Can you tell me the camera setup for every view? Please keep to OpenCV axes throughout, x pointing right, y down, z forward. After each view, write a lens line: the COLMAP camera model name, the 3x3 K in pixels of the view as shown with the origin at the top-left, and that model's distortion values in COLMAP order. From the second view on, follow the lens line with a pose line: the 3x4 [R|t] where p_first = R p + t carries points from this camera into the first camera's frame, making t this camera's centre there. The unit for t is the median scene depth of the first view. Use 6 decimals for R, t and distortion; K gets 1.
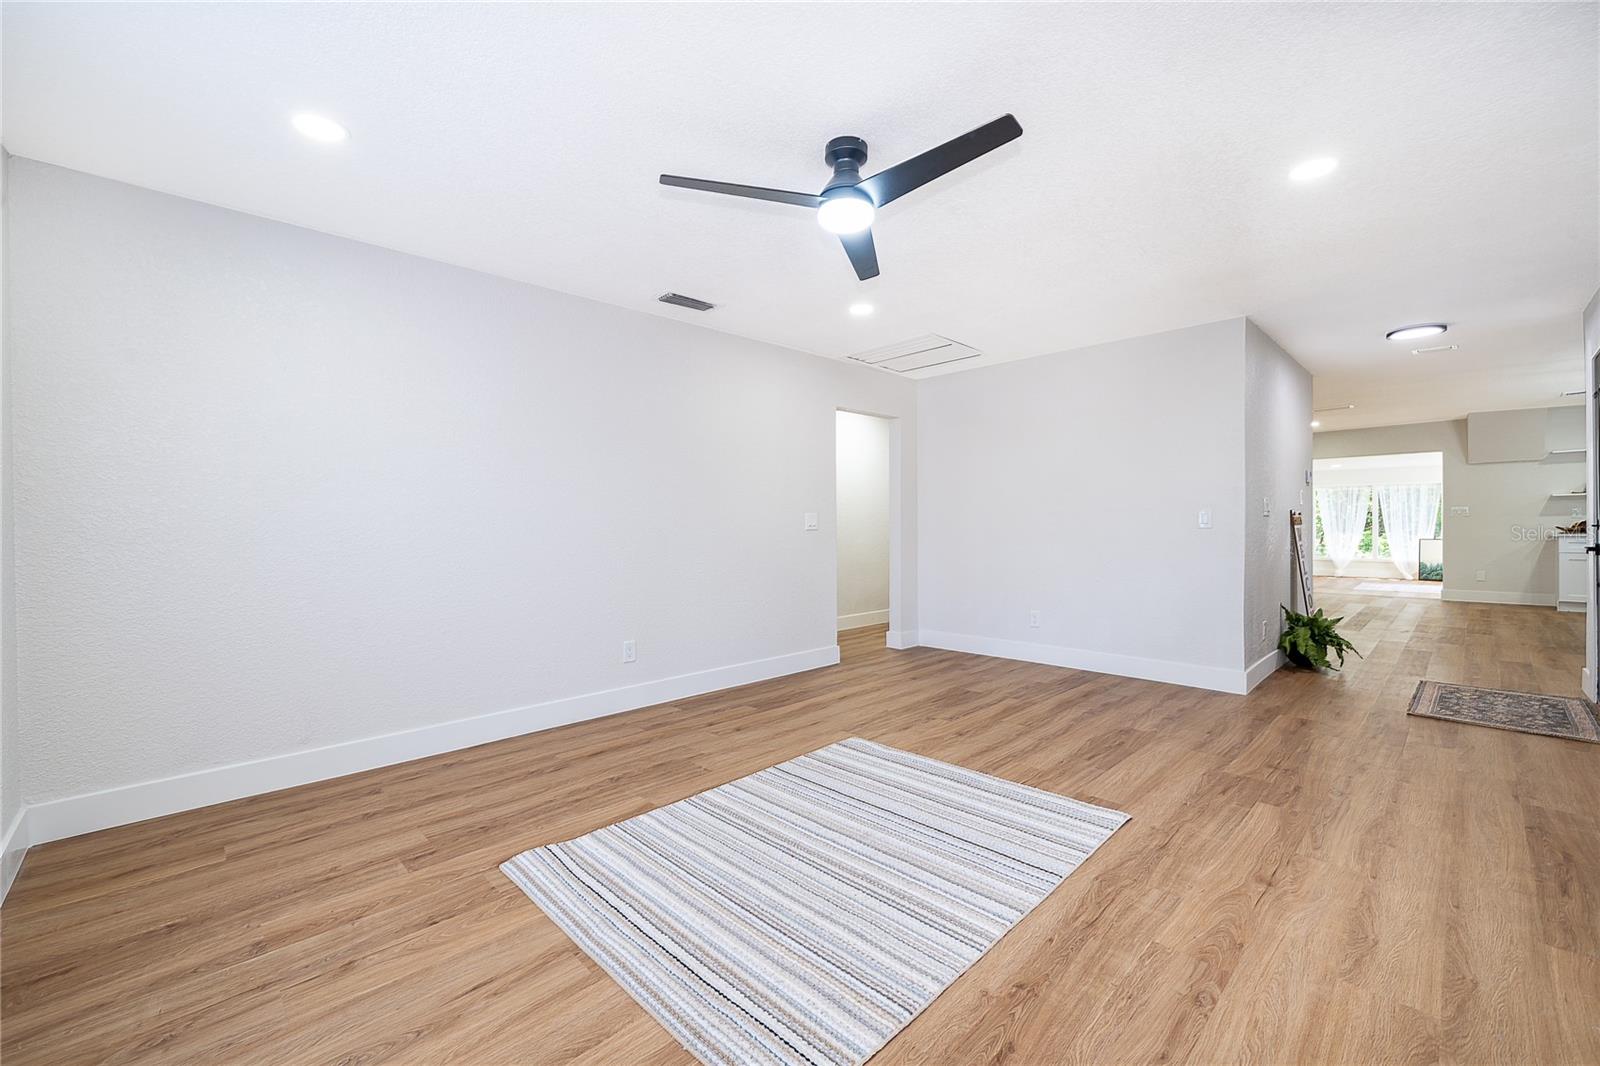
lens RADIAL K [[657.9, 0, 801.9], [0, 657.9, 525.1], [0, 0, 1]] dist [-0.002142, 0.000030]
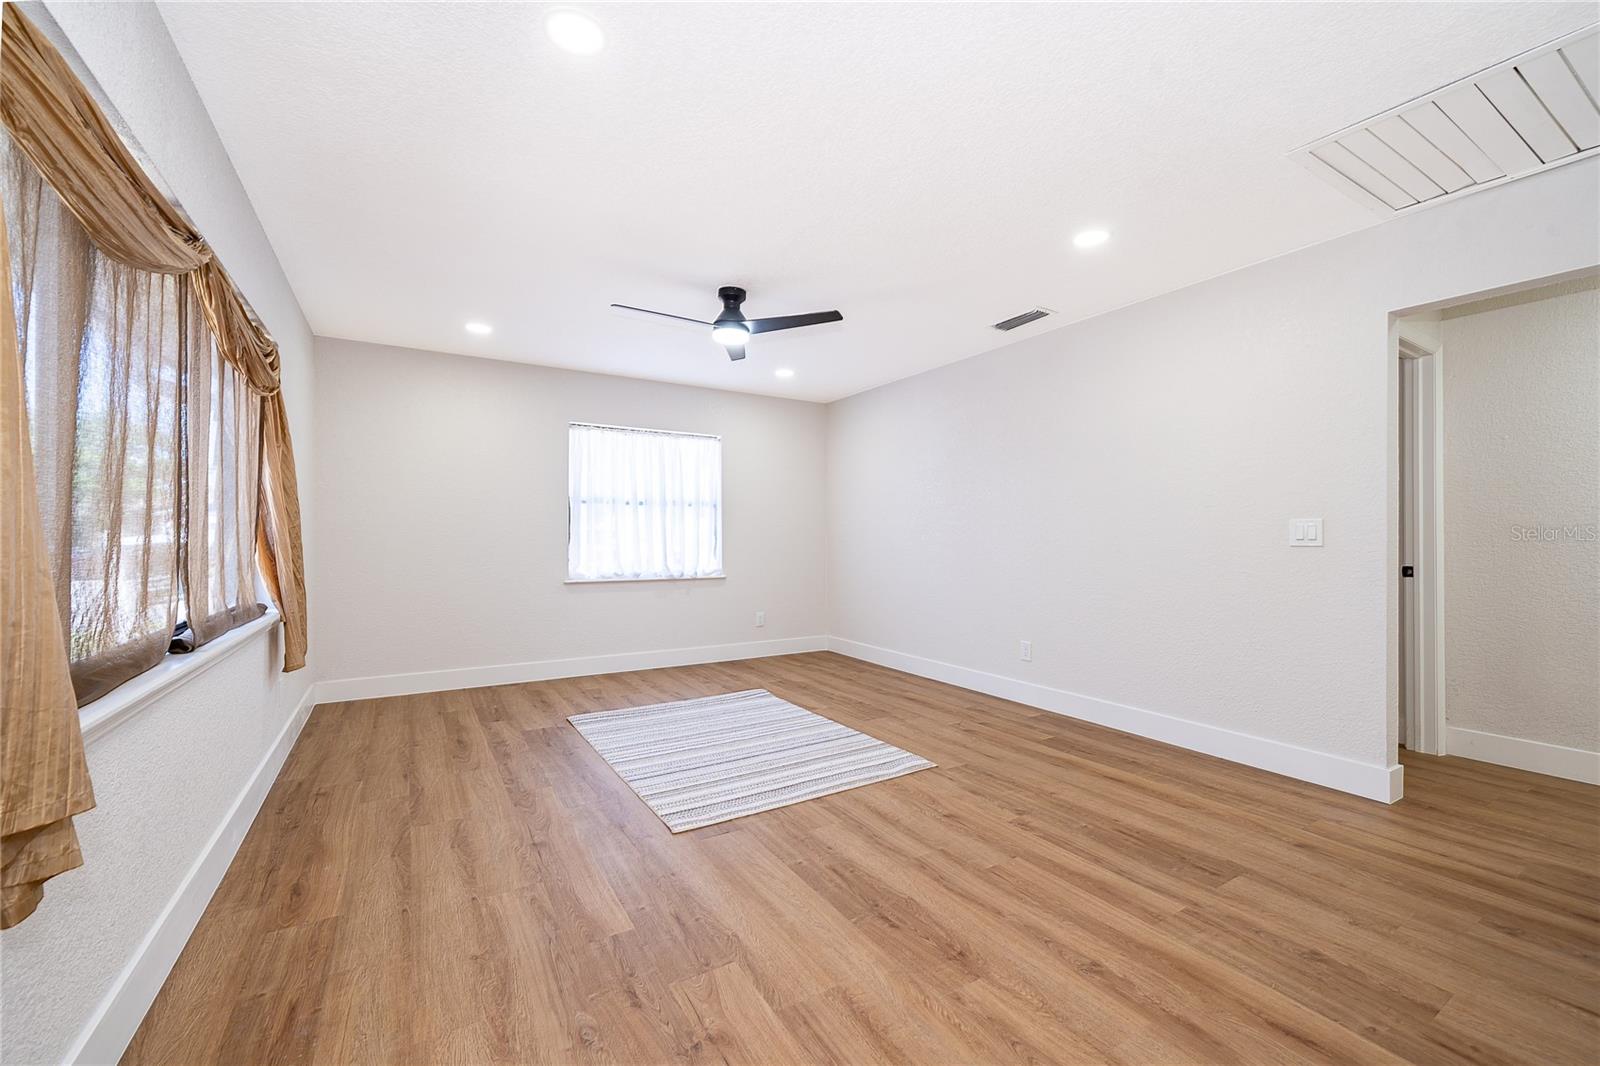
lens RADIAL K [[650.2, 0, 800.0], [0, 650.2, 533.0], [0, 0, 1]] dist [0.001643, 0.000025]
pose [[-0.228915, 0.004358, -0.973437, 1.226937], [0.002236, 0.999990, 0.003951, -0.014824], [0.973444, -0.001272, -0.228923, 1.220810]]
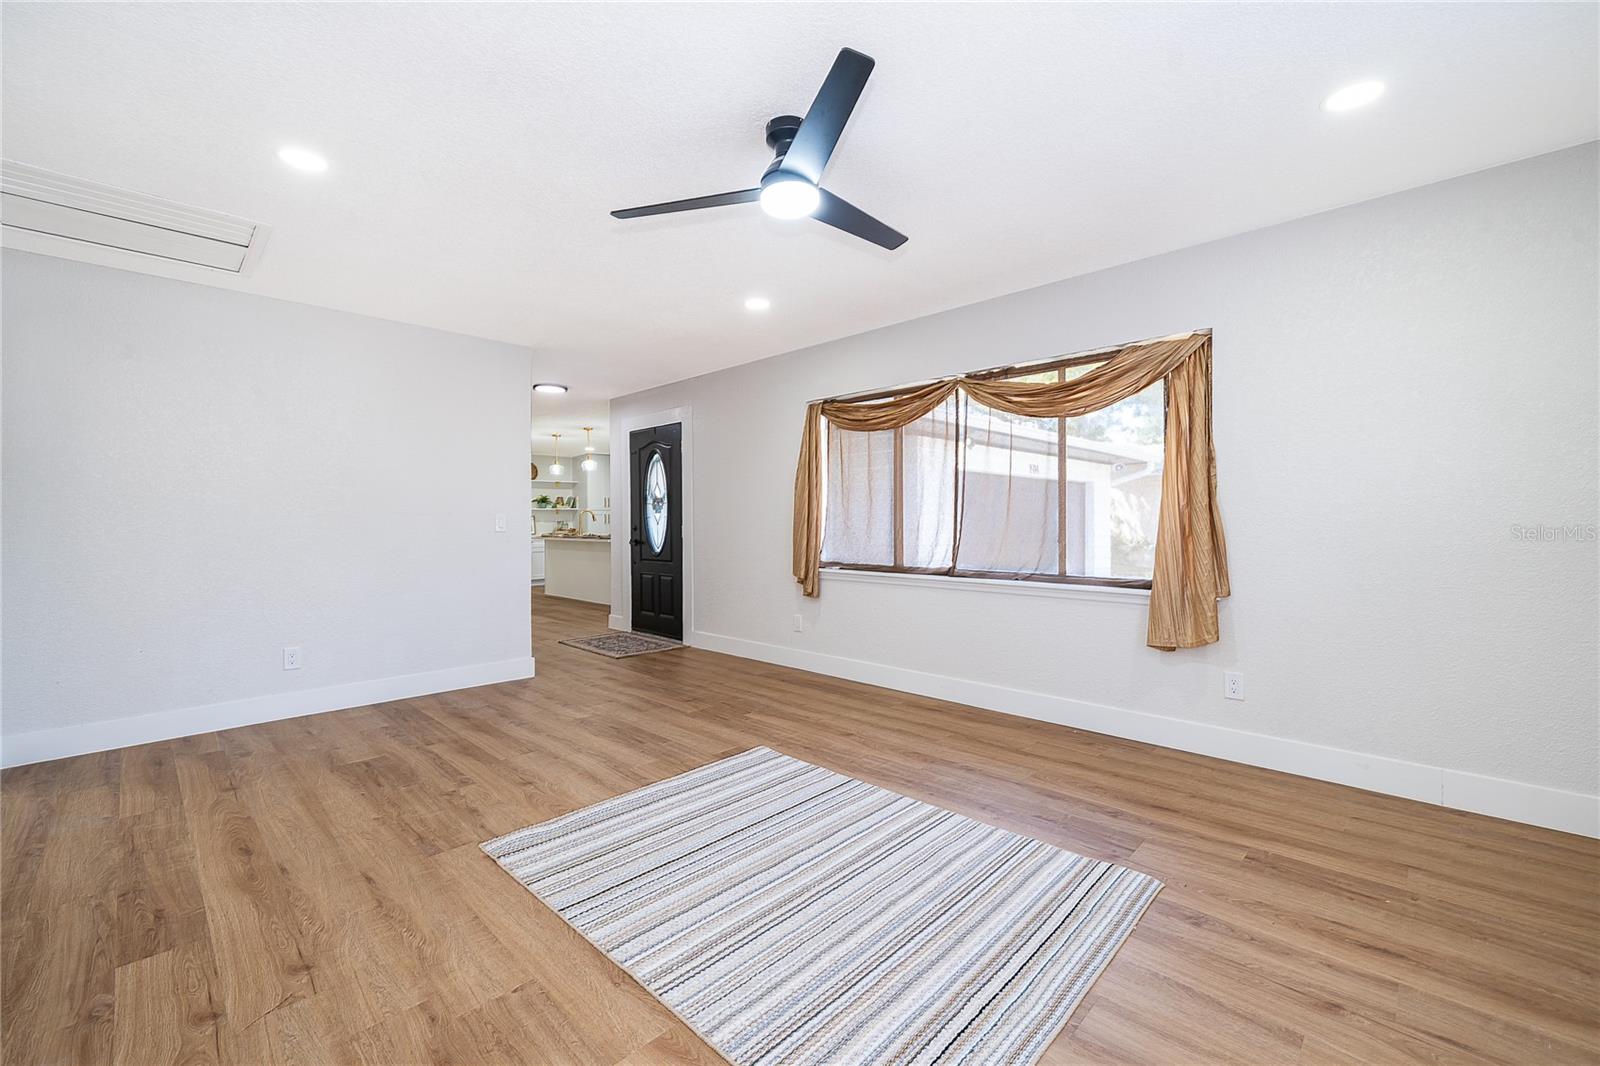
lens RADIAL K [[650.2, 0, 800.0], [0, 650.2, 533.0], [0, 0, 1]] dist [0.001643, 0.000025]
pose [[-0.019138, -0.005115, 0.999804, -0.703114], [0.006536, 0.999965, 0.005241, 0.003212], [-0.999795, 0.006635, -0.019104, 0.817208]]
